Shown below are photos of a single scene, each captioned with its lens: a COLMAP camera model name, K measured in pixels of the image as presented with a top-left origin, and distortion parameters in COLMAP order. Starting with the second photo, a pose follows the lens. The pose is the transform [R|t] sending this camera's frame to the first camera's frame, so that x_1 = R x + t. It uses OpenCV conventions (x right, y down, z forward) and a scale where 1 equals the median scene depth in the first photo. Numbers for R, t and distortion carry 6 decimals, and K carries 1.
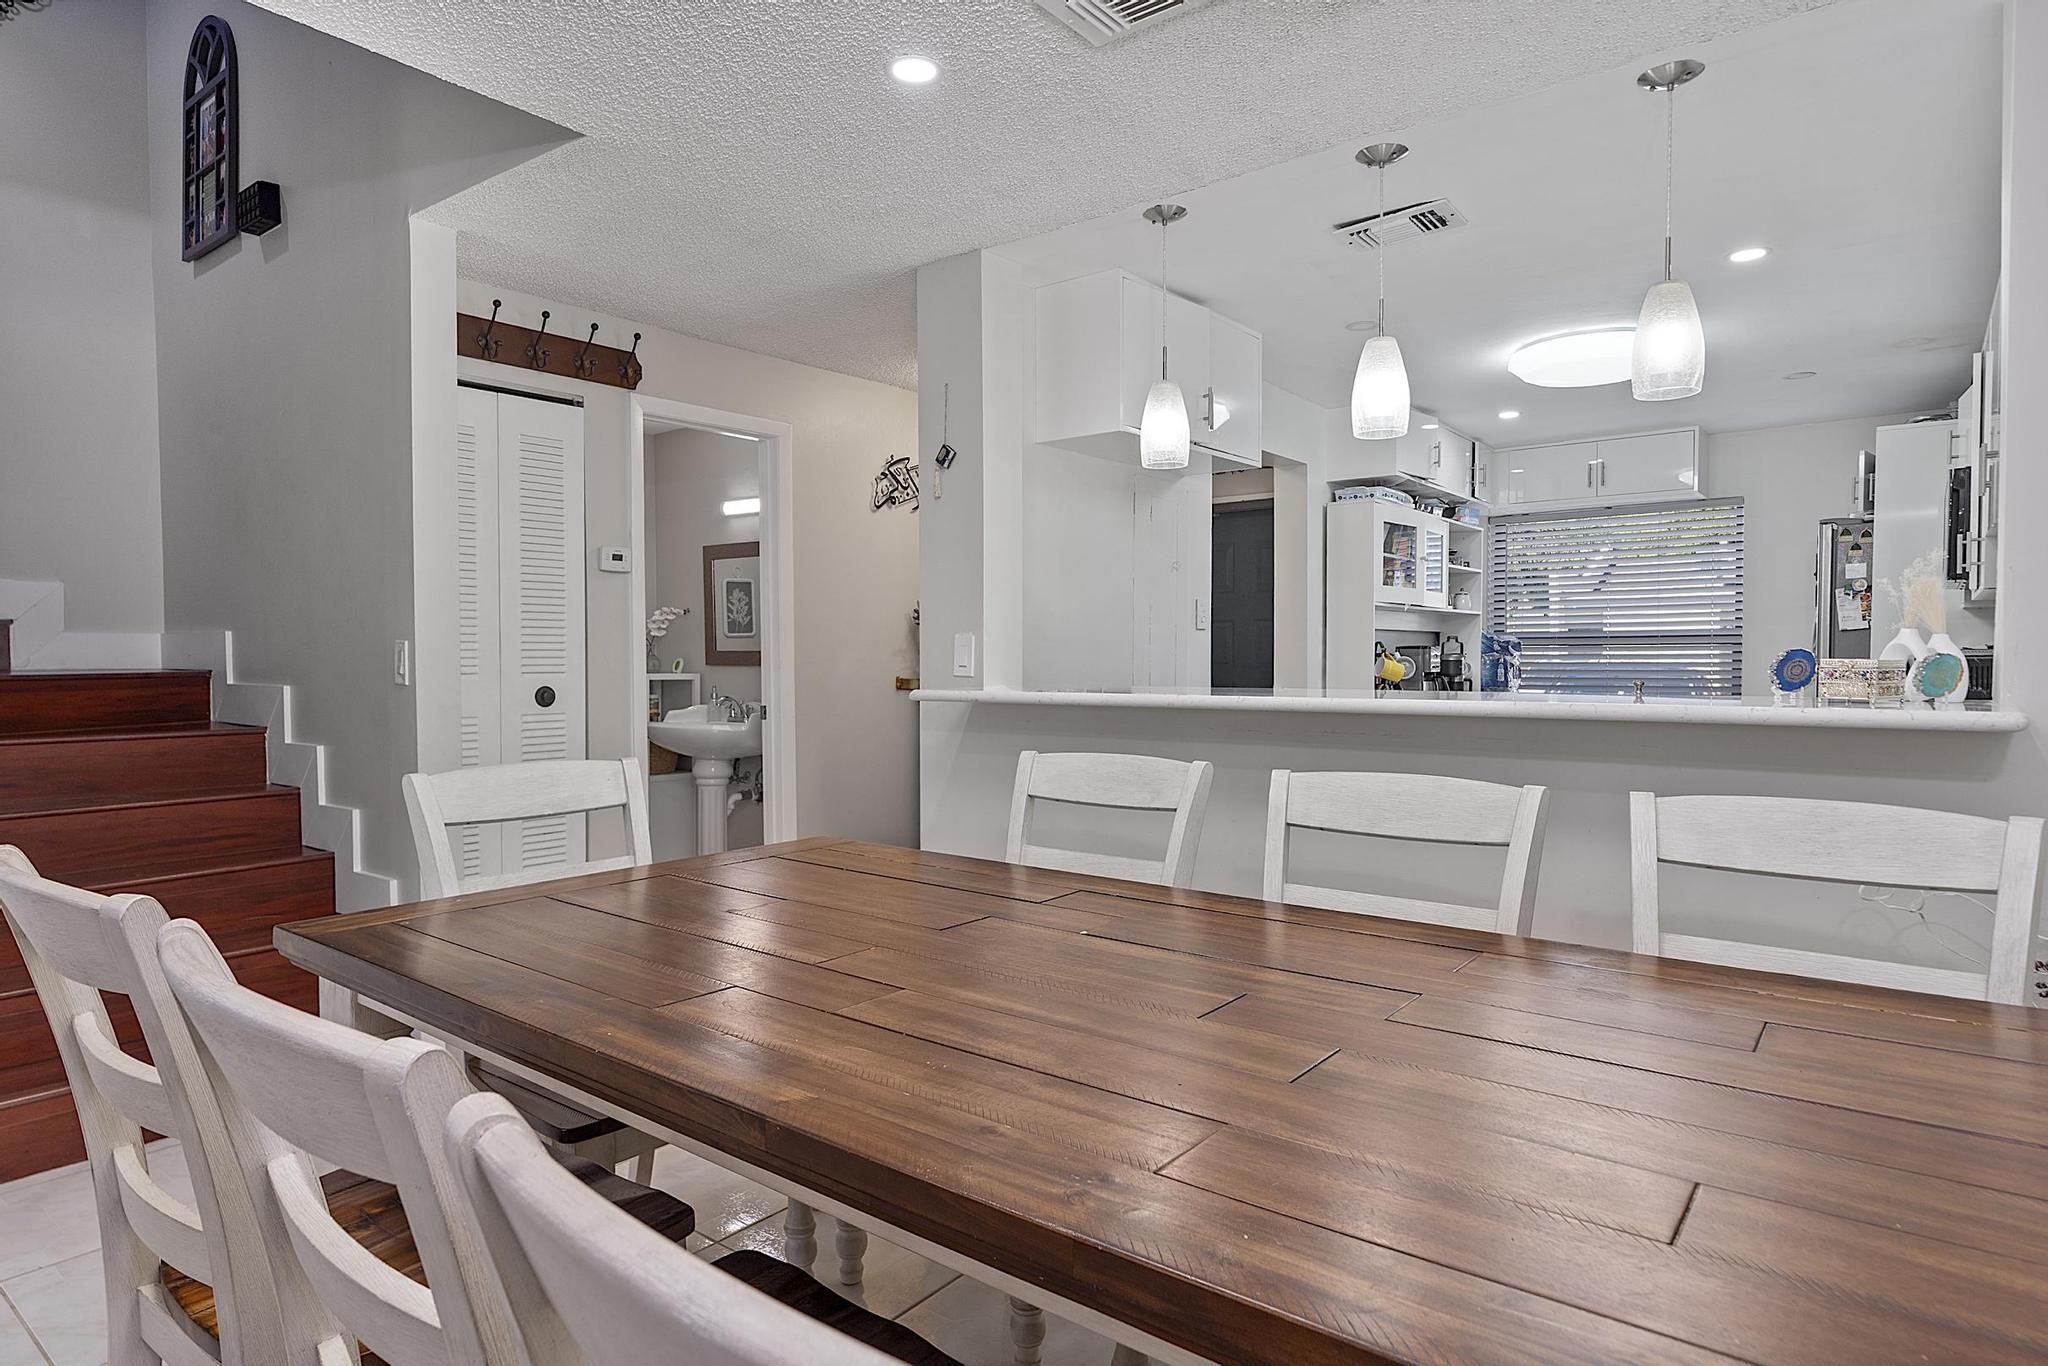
lens RADIAL K [[1145.5, 0, 1024.8], [0, 1145.5, 673.8], [0, 0, 1]] dist [0.000128, 0.001137]
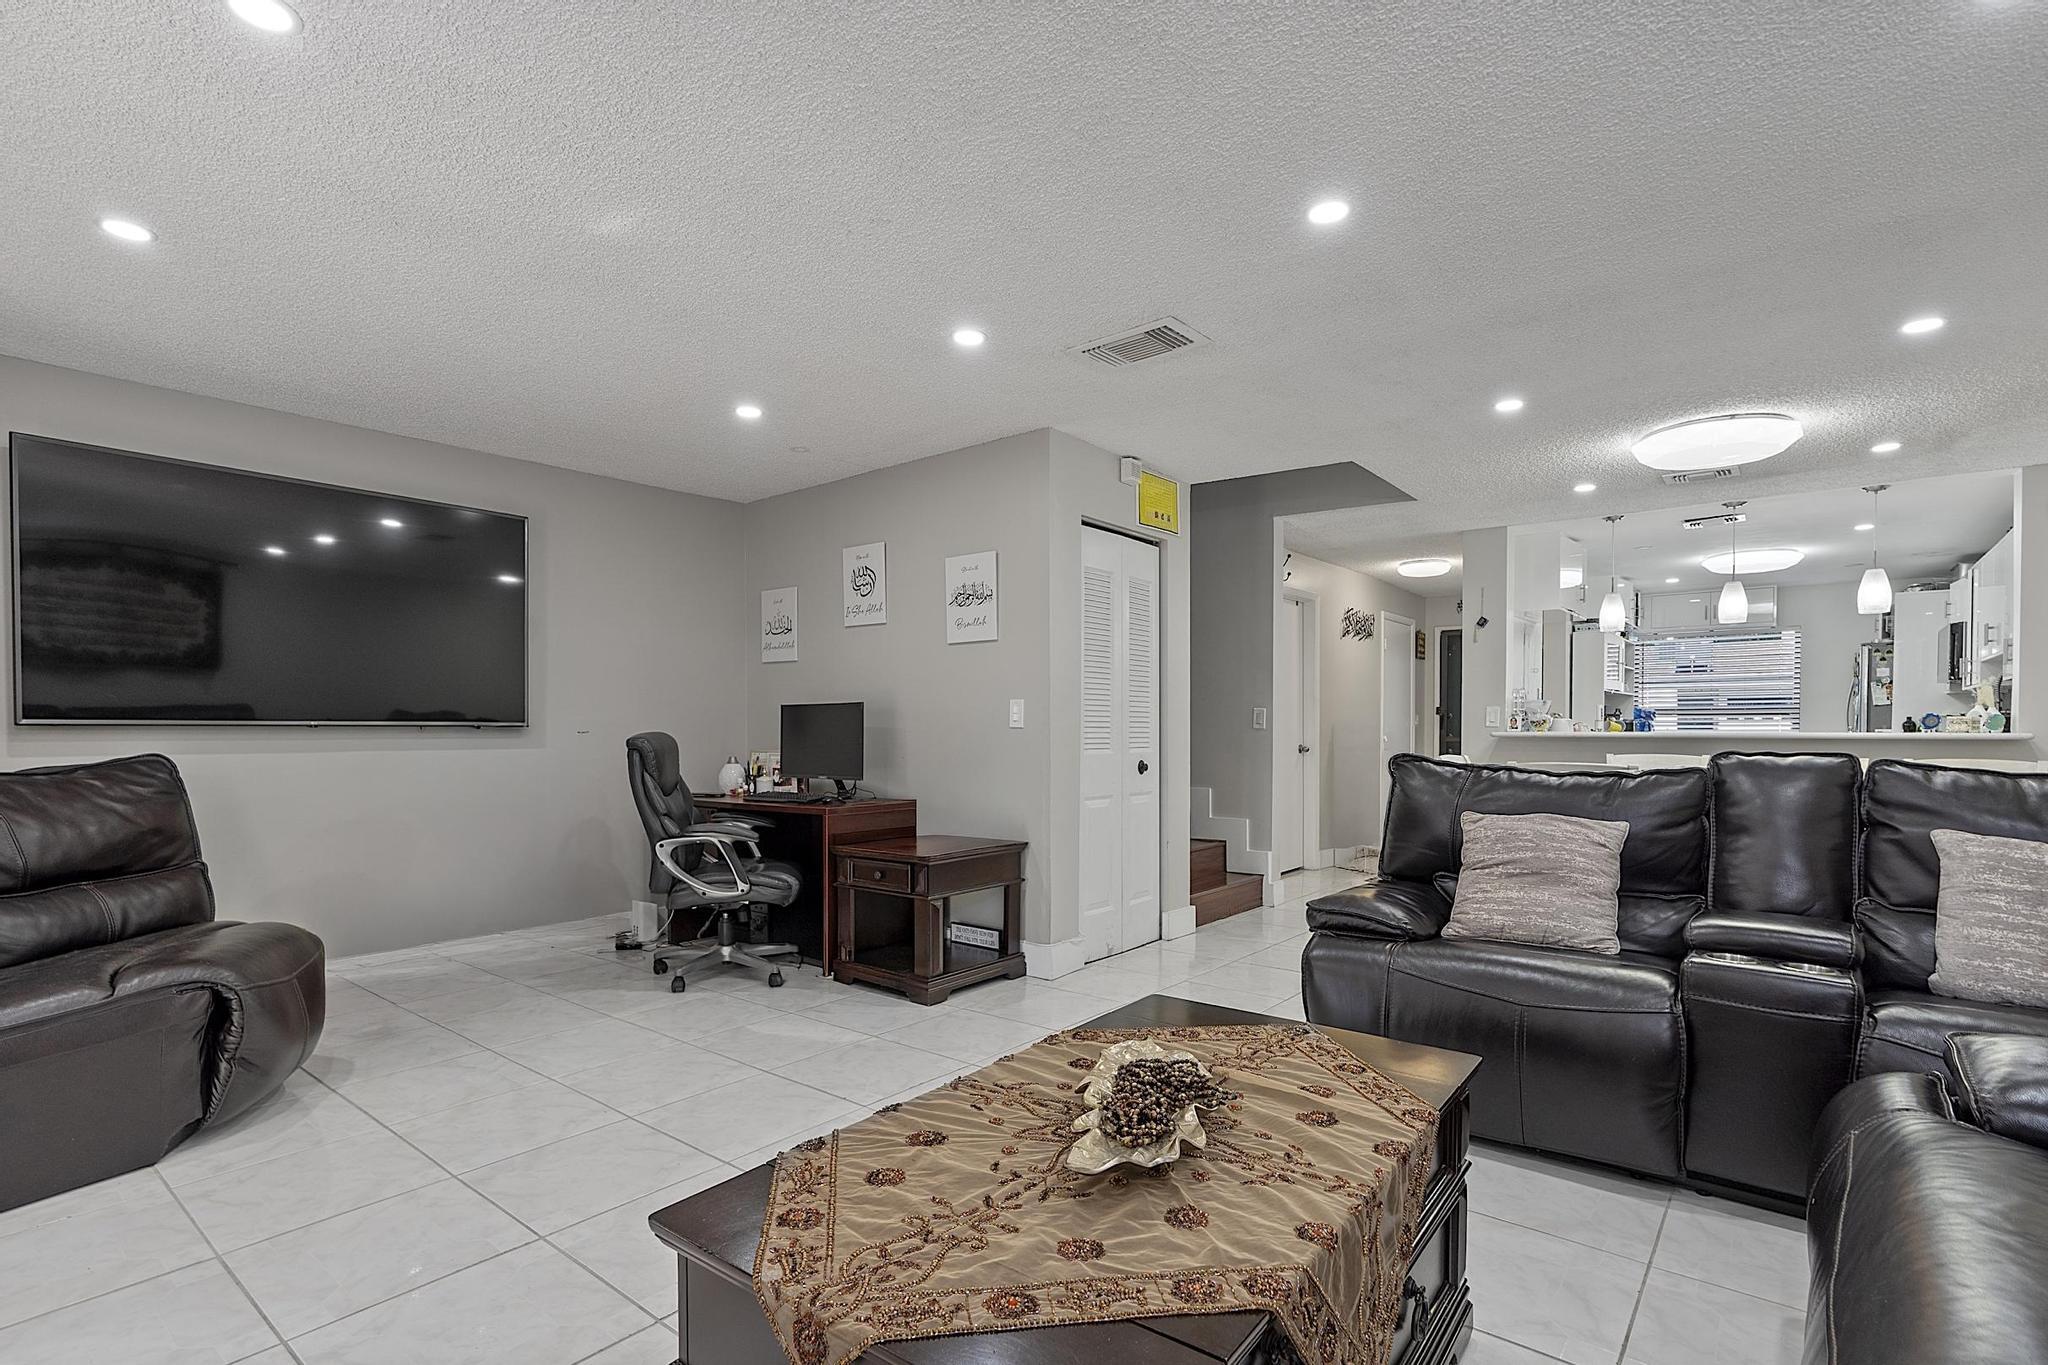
lens RADIAL K [[990.0, 0, 1012.4], [0, 990.0, 741.7], [0, 0, 1]] dist [0.003990, 0.000930]
pose [[0.999899, 0.005317, -0.013173, -0.648558], [-0.005278, 0.999981, 0.003028, 0.022508], [0.013189, -0.002958, 0.999909, -0.603408]]
